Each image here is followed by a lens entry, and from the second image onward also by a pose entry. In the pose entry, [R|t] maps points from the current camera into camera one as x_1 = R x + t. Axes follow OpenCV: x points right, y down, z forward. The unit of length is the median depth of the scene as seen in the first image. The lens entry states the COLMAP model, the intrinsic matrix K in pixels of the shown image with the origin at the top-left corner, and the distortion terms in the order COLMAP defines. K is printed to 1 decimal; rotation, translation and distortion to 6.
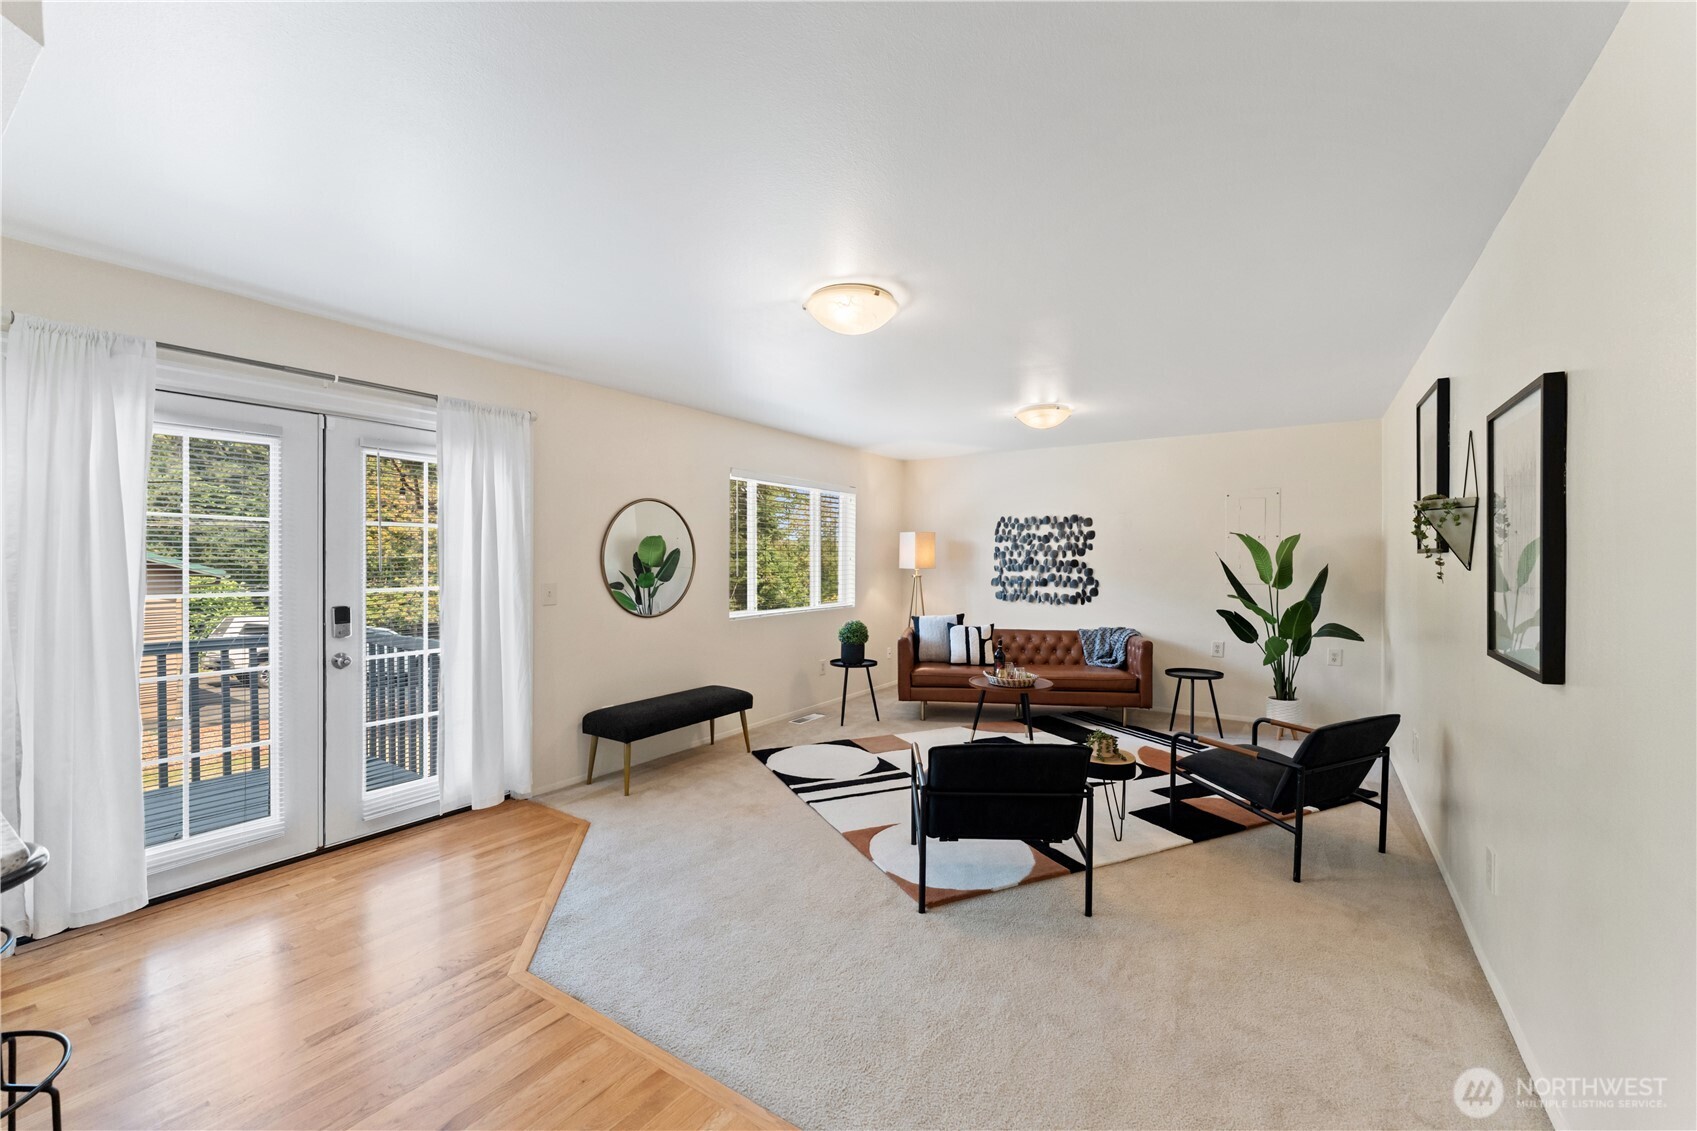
lens RADIAL K [[686.7, 0, 837.0], [0, 686.7, 559.3], [0, 0, 1]] dist [-0.000316, 0.000213]
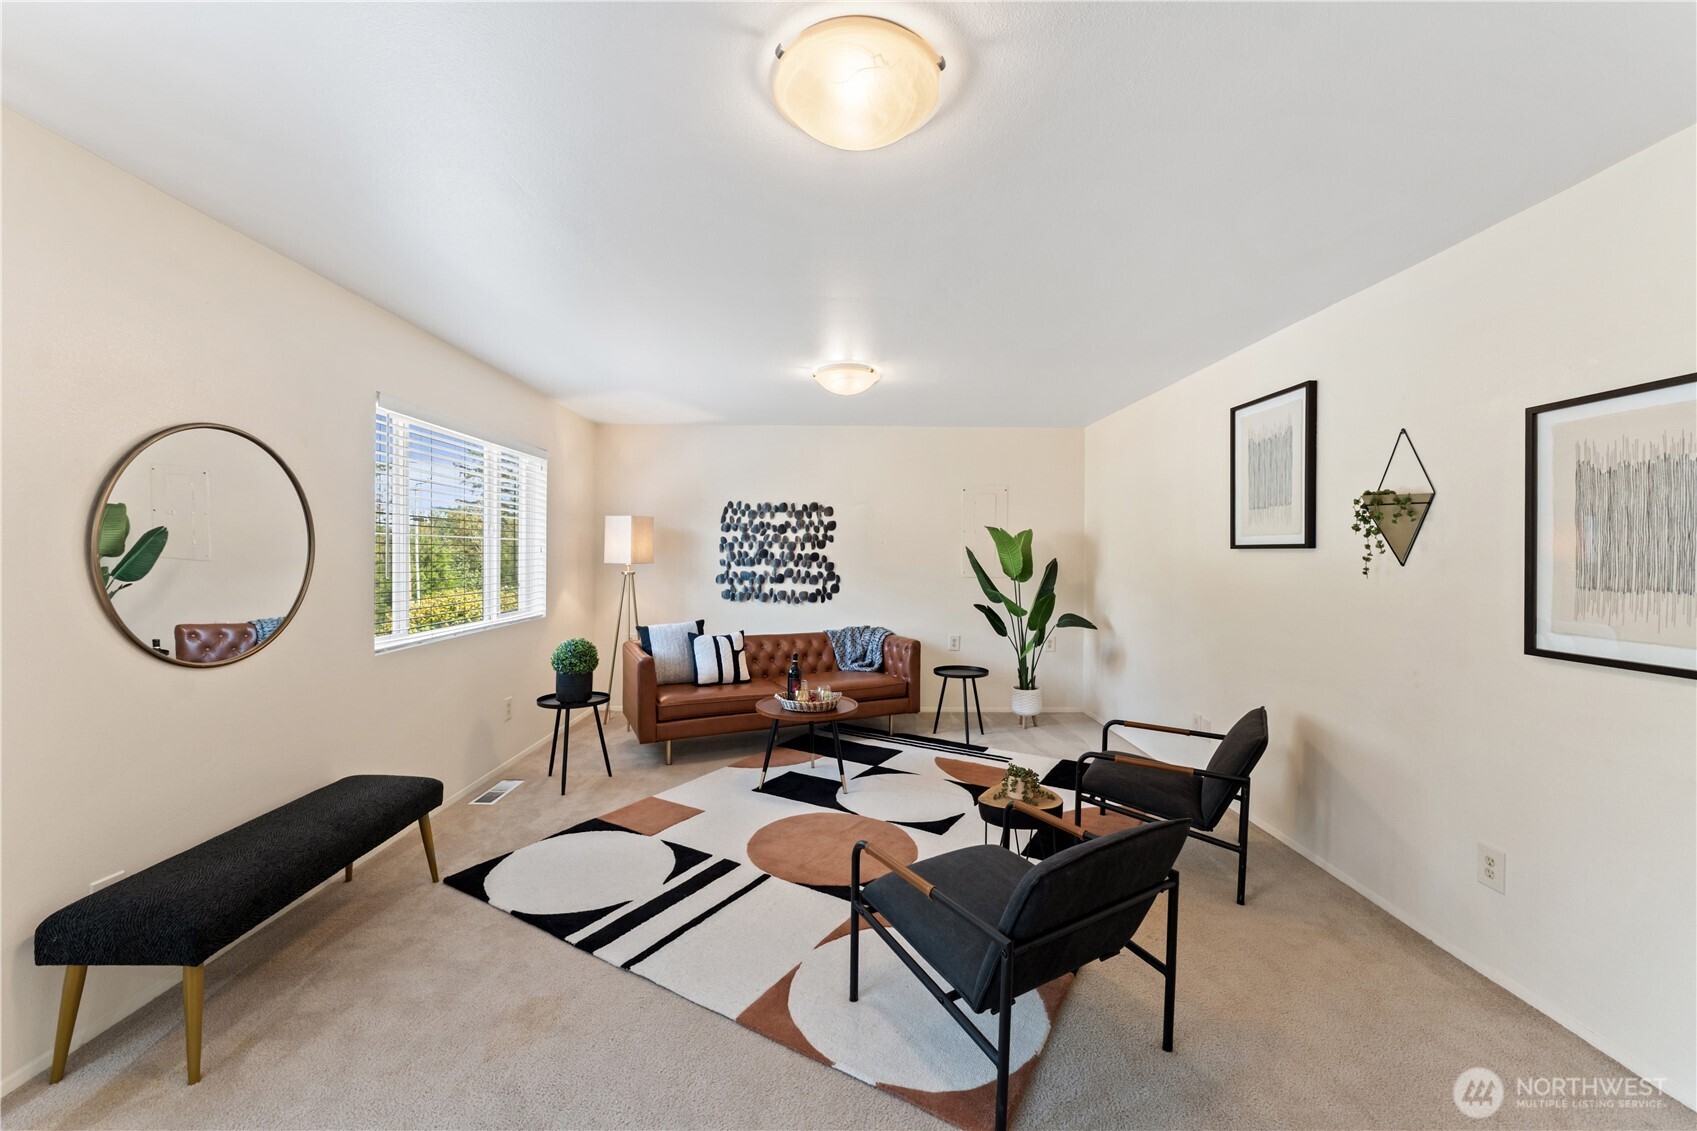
lens RADIAL K [[686.7, 0, 846.4], [0, 686.7, 559.6], [0, 0, 1]] dist [-0.000316, 0.000213]
pose [[0.823376, -0.001611, 0.567495, -0.127962], [-0.005092, 0.999935, 0.010227, 0.000229], [-0.567474, -0.011310, 0.823314, 0.242952]]
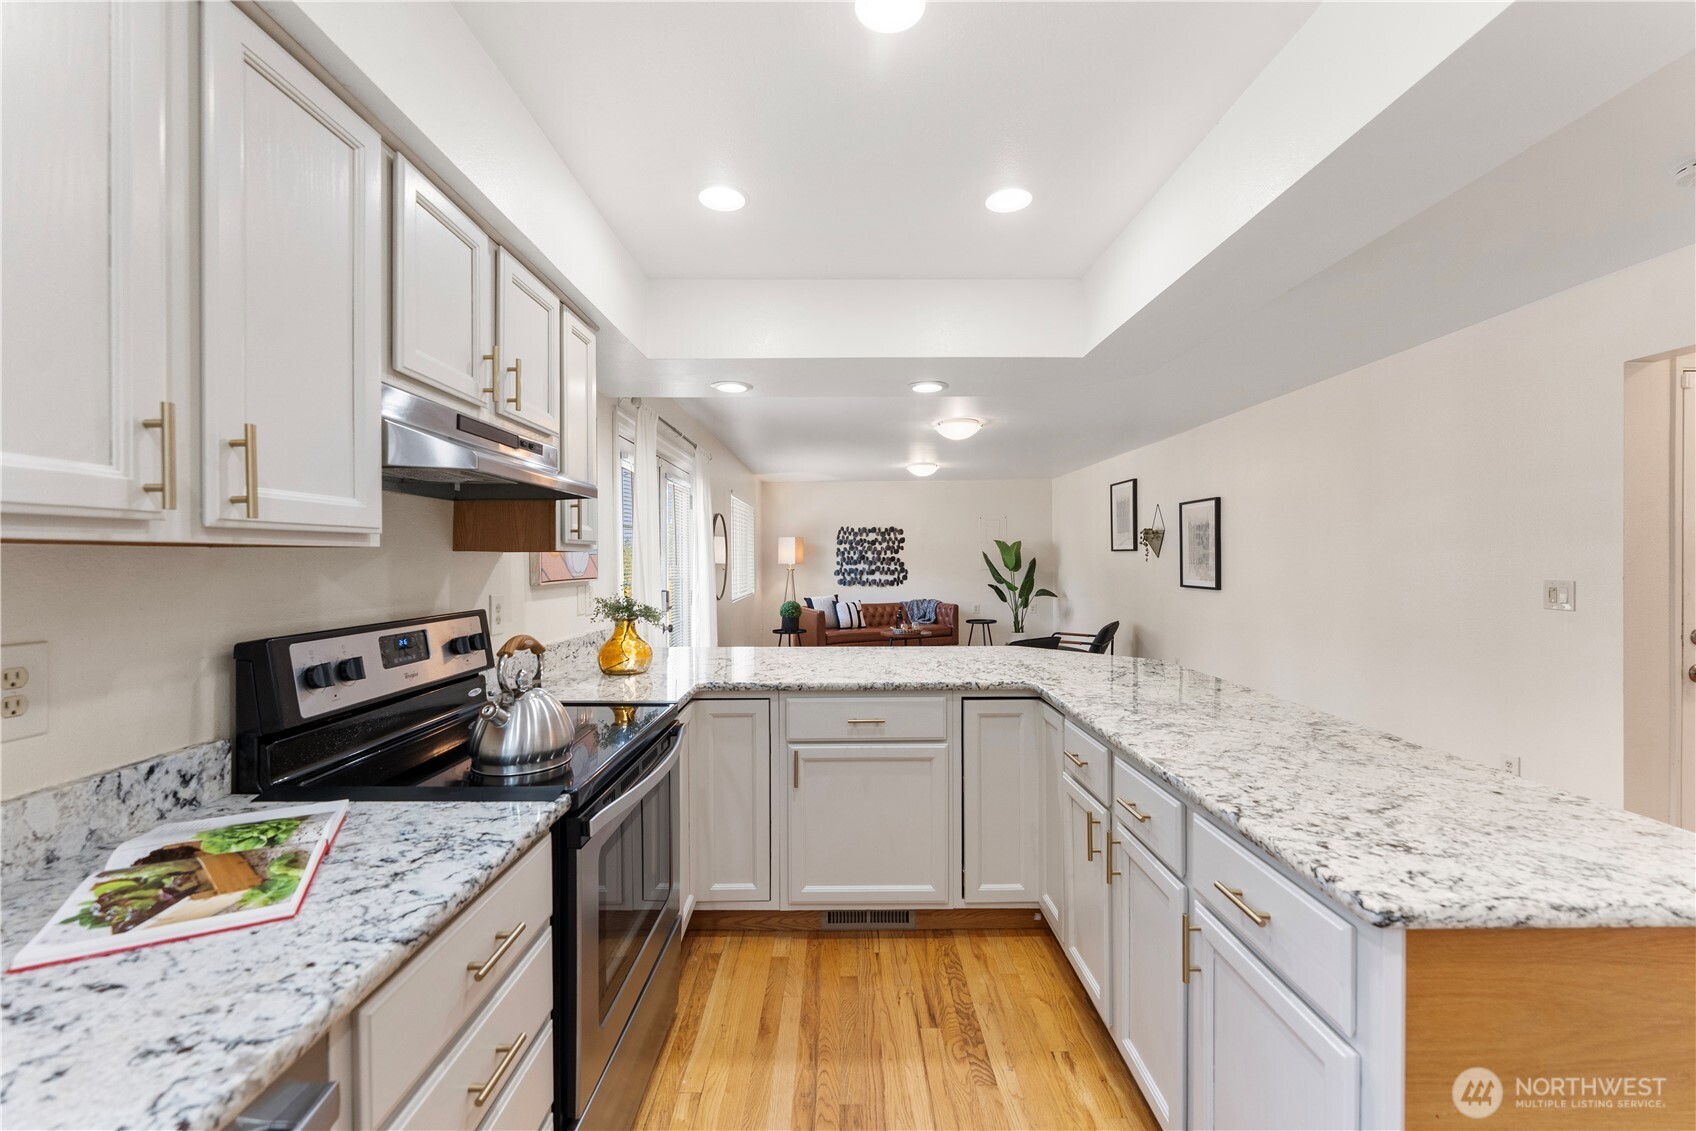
lens RADIAL K [[686.3, 0, 854.0], [0, 686.3, 561.8], [0, 0, 1]] dist [-0.000316, 0.000213]
pose [[0.823638, -0.011373, 0.567002, -0.582290], [0.008939, 0.999935, 0.007071, 0.001018], [-0.567046, -0.000755, 0.823686, -0.193638]]
